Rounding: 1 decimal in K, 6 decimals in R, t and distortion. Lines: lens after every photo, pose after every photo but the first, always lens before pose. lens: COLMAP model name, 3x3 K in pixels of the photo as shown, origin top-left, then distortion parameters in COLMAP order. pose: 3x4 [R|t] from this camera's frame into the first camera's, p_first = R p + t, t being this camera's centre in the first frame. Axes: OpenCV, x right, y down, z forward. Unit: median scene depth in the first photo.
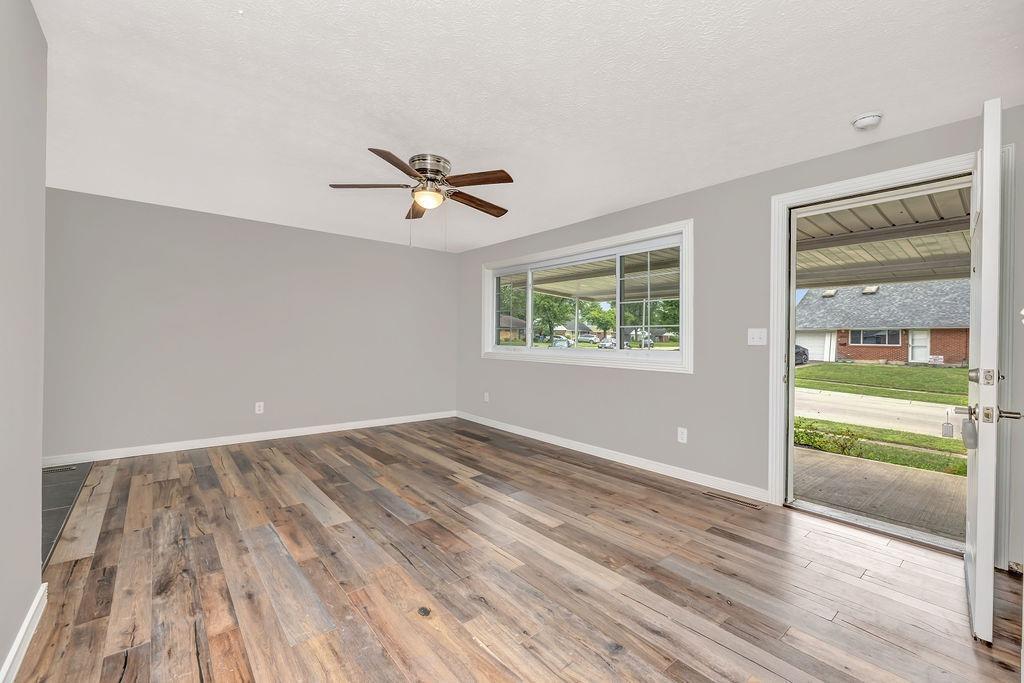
lens RADIAL K [[427.0, 0, 514.9], [0, 427.0, 337.8], [0, 0, 1]] dist [0.000480, -0.000087]
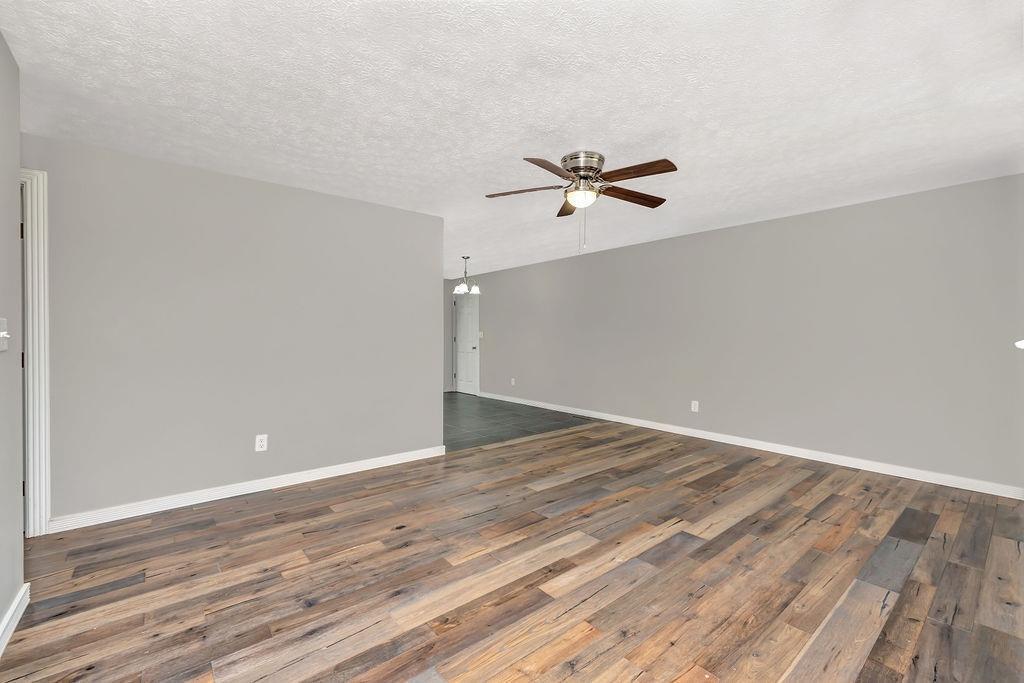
lens RADIAL K [[427.0, 0, 514.9], [0, 427.0, 337.8], [0, 0, 1]] dist [0.000480, -0.000087]
pose [[-0.006248, -0.007787, -0.999950, 0.744908], [-0.000881, 0.999969, -0.007782, -0.005751], [0.999980, 0.000832, -0.006254, 0.818167]]
